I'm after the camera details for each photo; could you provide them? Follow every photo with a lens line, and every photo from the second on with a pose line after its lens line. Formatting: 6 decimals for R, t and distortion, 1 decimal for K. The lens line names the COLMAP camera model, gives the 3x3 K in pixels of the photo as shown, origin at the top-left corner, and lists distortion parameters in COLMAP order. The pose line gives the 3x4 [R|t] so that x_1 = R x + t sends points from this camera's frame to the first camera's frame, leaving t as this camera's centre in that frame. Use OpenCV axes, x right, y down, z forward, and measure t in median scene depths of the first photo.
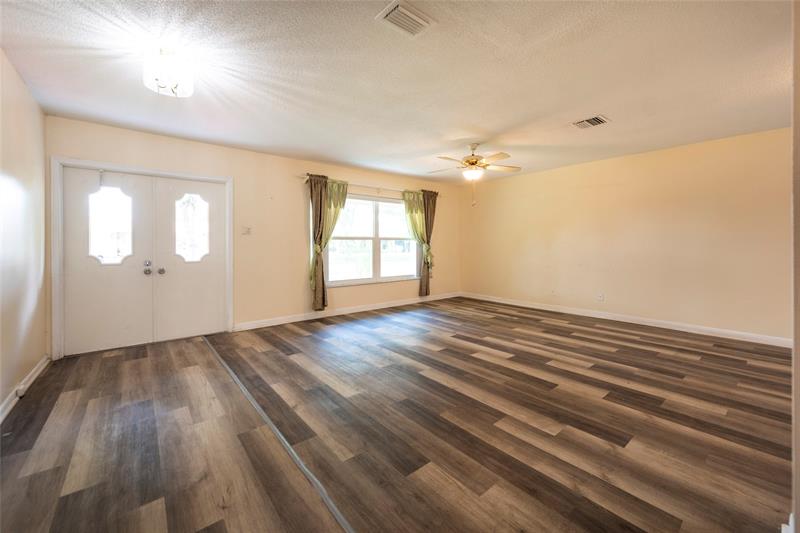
lens RADIAL K [[329.3, 0, 395.5], [0, 329.3, 245.8], [0, 0, 1]] dist [0.005975, -0.001799]
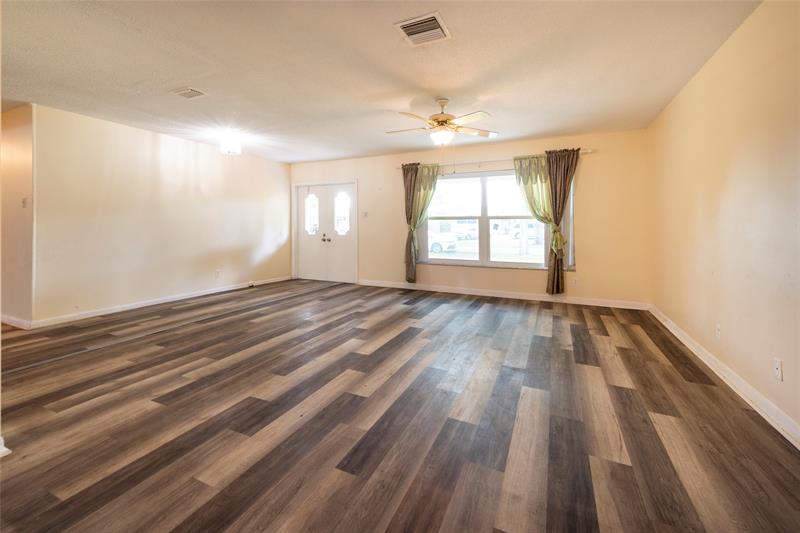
lens RADIAL K [[329.3, 0, 398.9], [0, 329.3, 223.1], [0, 0, 1]] dist [0.005975, -0.001799]
pose [[0.430949, -0.005047, -0.902362, 0.727300], [-0.001797, 0.999978, -0.006451, -0.001118], [0.902374, 0.004401, 0.430931, 0.441105]]
